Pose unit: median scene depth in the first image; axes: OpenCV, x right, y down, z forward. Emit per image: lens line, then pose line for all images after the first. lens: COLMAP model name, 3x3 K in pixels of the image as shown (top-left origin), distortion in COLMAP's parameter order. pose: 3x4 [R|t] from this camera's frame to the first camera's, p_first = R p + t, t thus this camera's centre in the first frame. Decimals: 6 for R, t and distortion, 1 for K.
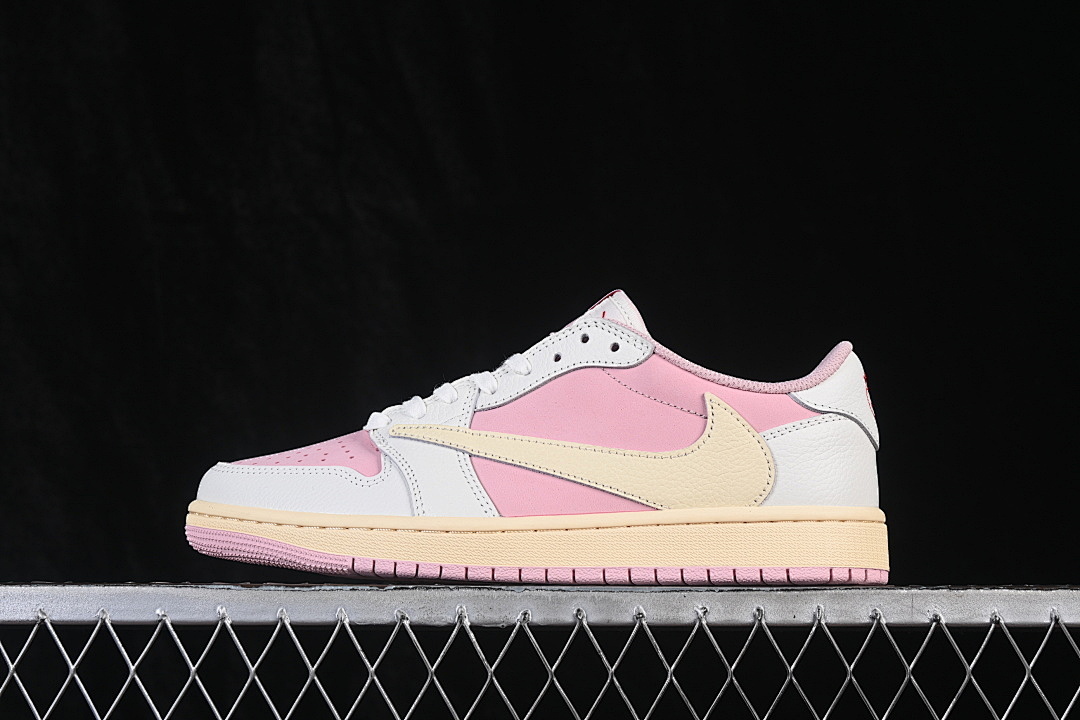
lens RADIAL K [[2338.6, 0, 543.8], [0, 2338.6, 358.4], [0, 0, 1]] dist [-0.006729, 0.000000]
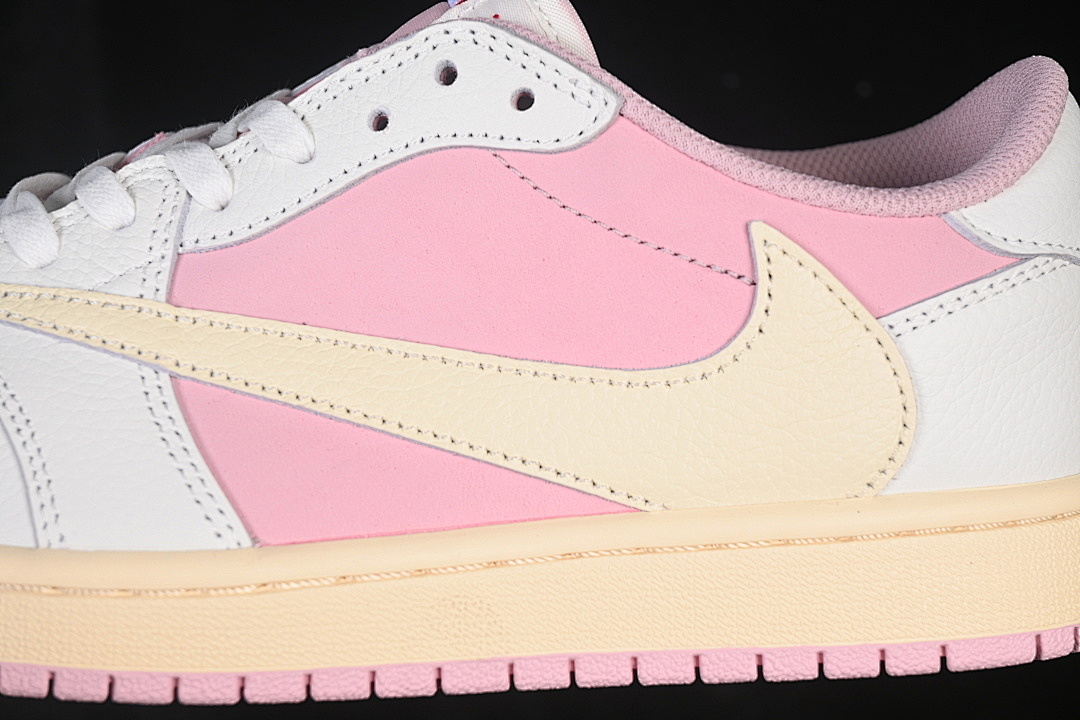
lens RADIAL K [[2338.6, 0, 538.5], [0, 2338.6, 360.4], [0, 0, 1]] dist [-0.006729, 0.000000]
pose [[0.990794, -0.029026, 0.132231, -0.022181], [-0.007450, 0.963575, 0.267333, -0.070450], [-0.135174, -0.265857, 0.954488, 0.606411]]
